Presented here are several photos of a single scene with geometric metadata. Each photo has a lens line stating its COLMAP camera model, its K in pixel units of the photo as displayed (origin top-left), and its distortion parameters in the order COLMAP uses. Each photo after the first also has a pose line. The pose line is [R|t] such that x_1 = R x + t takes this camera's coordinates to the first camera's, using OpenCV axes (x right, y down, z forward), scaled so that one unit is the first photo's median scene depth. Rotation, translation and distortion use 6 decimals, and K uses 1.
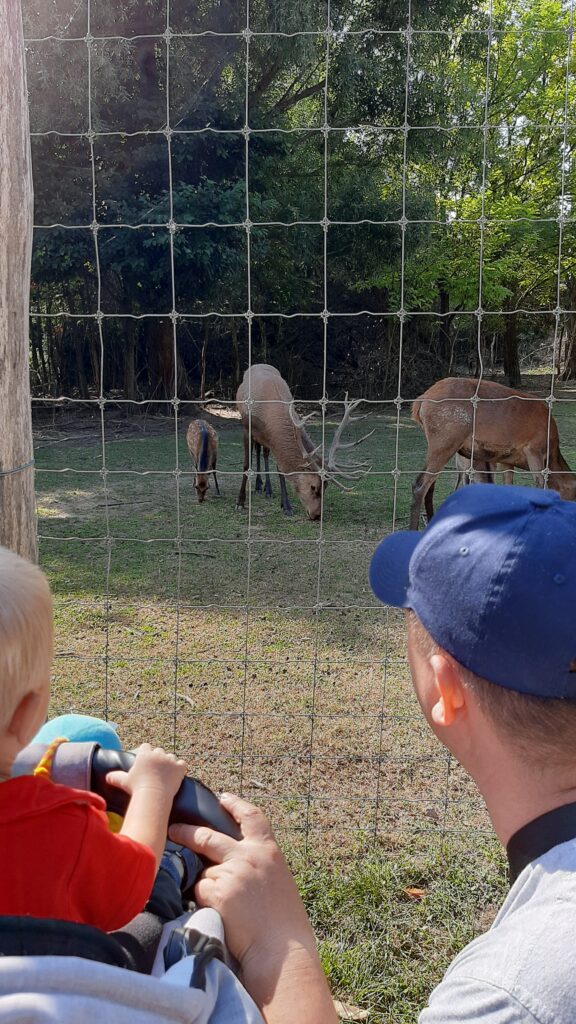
lens RADIAL K [[741.9, 0, 288.0], [0, 741.9, 512.0], [0, 0, 1]] dist [0.083110, -0.158660]
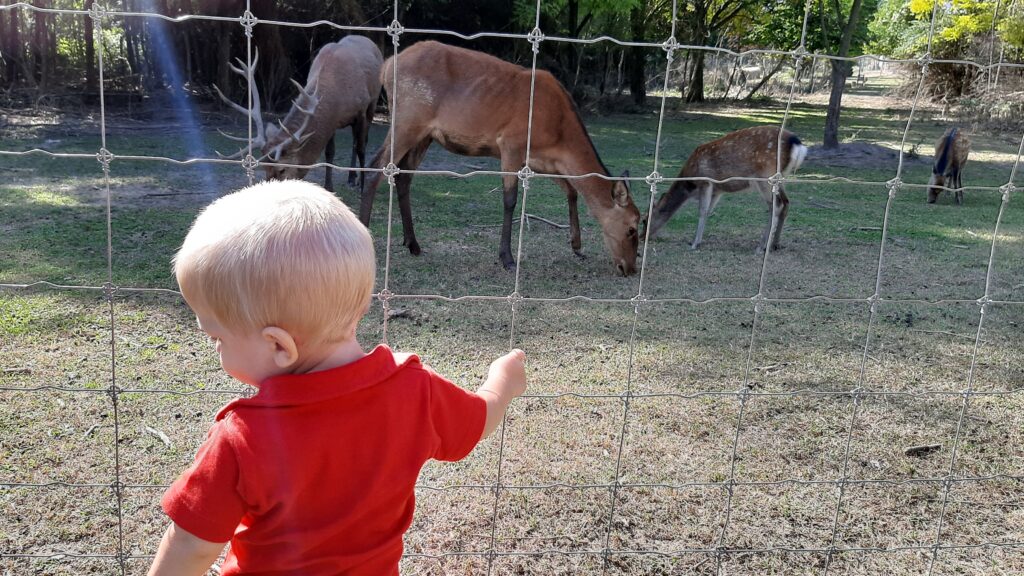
lens RADIAL K [[741.9, 0, 512.0], [0, 741.9, 288.0], [0, 0, 1]] dist [0.083110, -0.158660]
pose [[0.990967, 0.019789, 0.132635, 0.067127], [-0.029840, 0.996795, 0.074226, 0.035809], [-0.130741, -0.077513, 0.988382, 0.195059]]
